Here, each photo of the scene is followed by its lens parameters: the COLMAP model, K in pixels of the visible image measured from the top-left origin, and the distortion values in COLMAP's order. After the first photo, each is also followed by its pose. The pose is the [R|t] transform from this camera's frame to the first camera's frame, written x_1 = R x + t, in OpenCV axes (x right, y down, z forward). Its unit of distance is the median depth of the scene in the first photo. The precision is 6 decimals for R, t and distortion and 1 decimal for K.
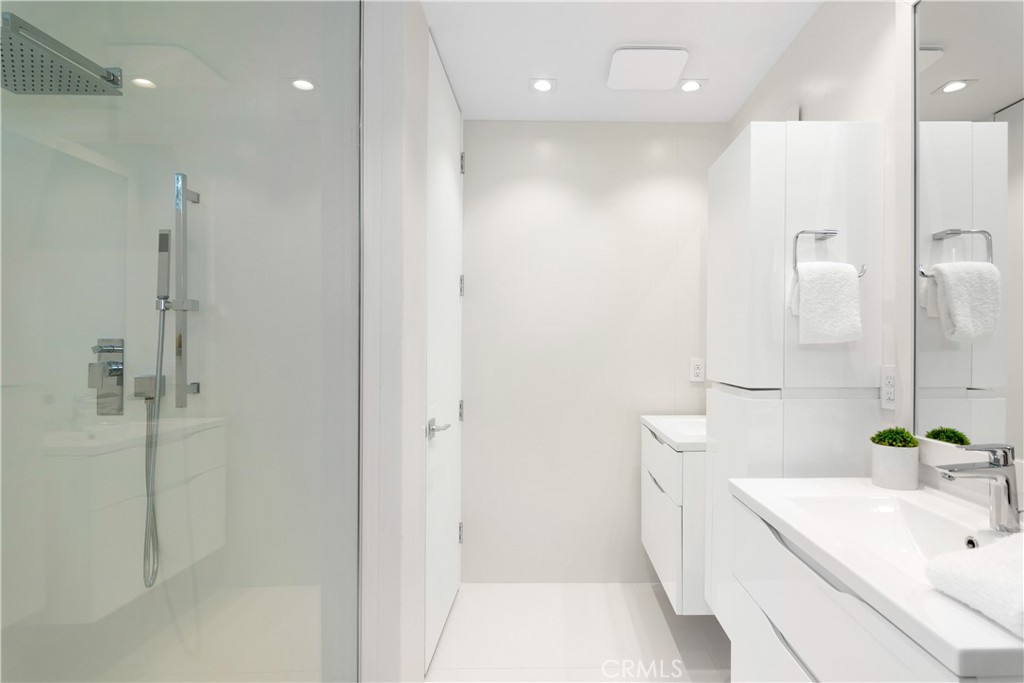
lens RADIAL K [[511.8, 0, 512.0], [0, 511.8, 341.5], [0, 0, 1]] dist [-0.000462, -0.000424]
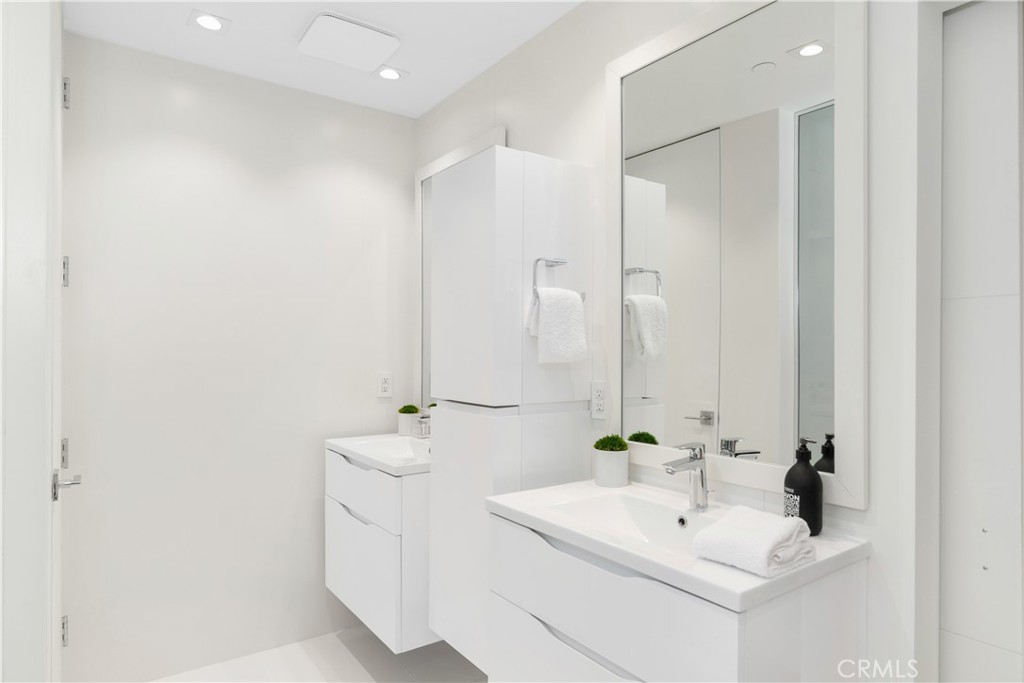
lens RADIAL K [[596.0, 0, 509.7], [0, 596.0, 348.5], [0, 0, 1]] dist [0.001939, 0.001062]
pose [[0.828537, 0.006371, 0.559898, -0.192060], [-0.005404, 0.999980, -0.003383, -0.021438], [-0.559908, -0.000223, 0.828555, -0.002796]]
